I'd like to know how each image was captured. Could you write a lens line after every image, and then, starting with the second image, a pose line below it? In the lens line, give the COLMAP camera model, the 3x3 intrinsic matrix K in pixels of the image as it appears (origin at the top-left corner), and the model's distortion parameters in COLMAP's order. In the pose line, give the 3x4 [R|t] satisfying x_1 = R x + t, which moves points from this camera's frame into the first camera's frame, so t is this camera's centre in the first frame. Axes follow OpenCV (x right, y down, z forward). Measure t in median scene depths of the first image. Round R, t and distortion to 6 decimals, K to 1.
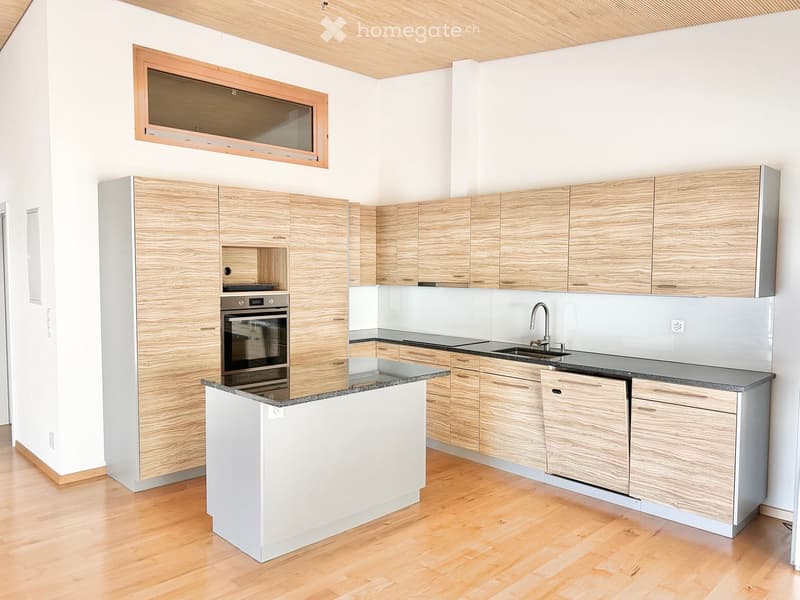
lens RADIAL K [[600.9, 0, 400.0], [0, 600.9, 300.0], [0, 0, 1]] dist [0.039232, -0.045885]
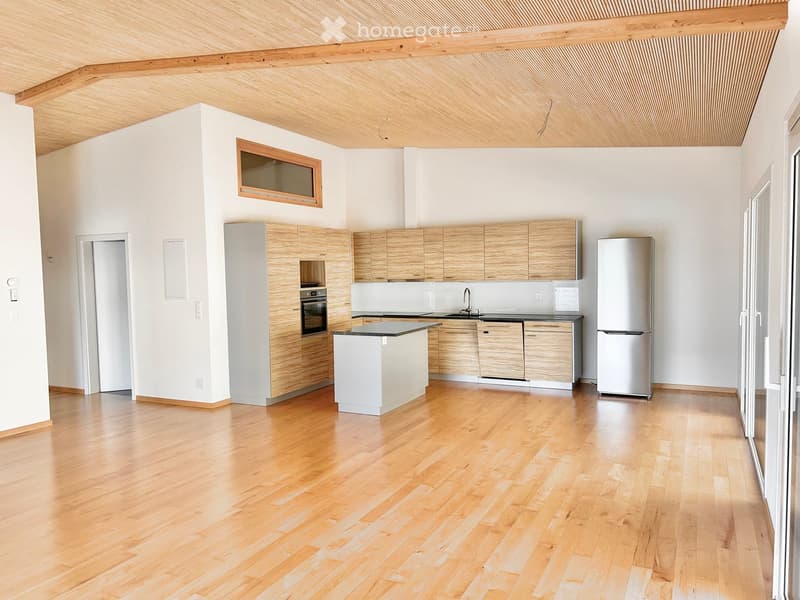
lens RADIAL K [[607.4, 0, 400.0], [0, 607.4, 300.0], [0, 0, 1]] dist [0.095603, -0.109966]
pose [[0.944950, -0.041328, 0.324596, -0.561801], [0.042426, 0.999093, 0.003695, 0.025259], [-0.324454, 0.010279, 0.945846, -0.677521]]
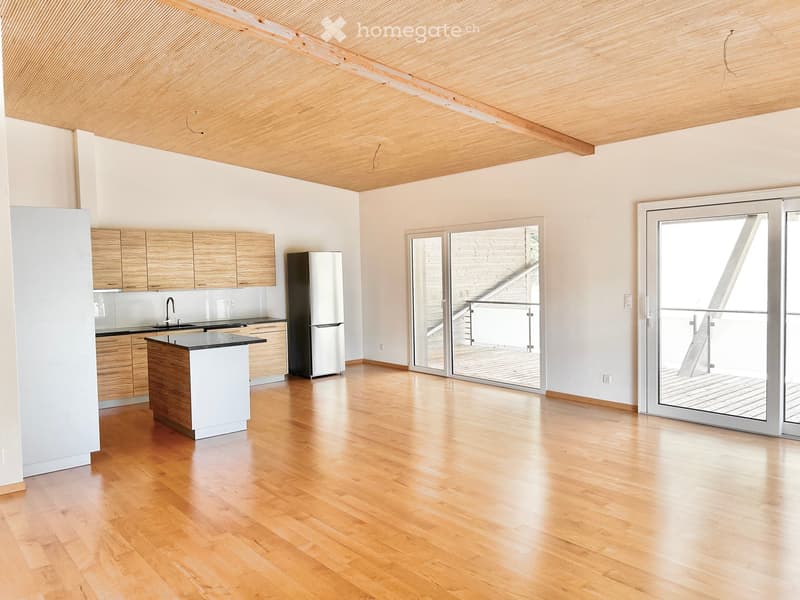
lens RADIAL K [[600.9, 0, 400.0], [0, 600.9, 300.0], [0, 0, 1]] dist [0.039232, -0.045885]
pose [[0.069043, -0.057297, 0.995967, -1.434283], [0.074975, 0.995824, 0.052092, -0.028374], [-0.994792, 0.071076, 0.073051, 0.231642]]
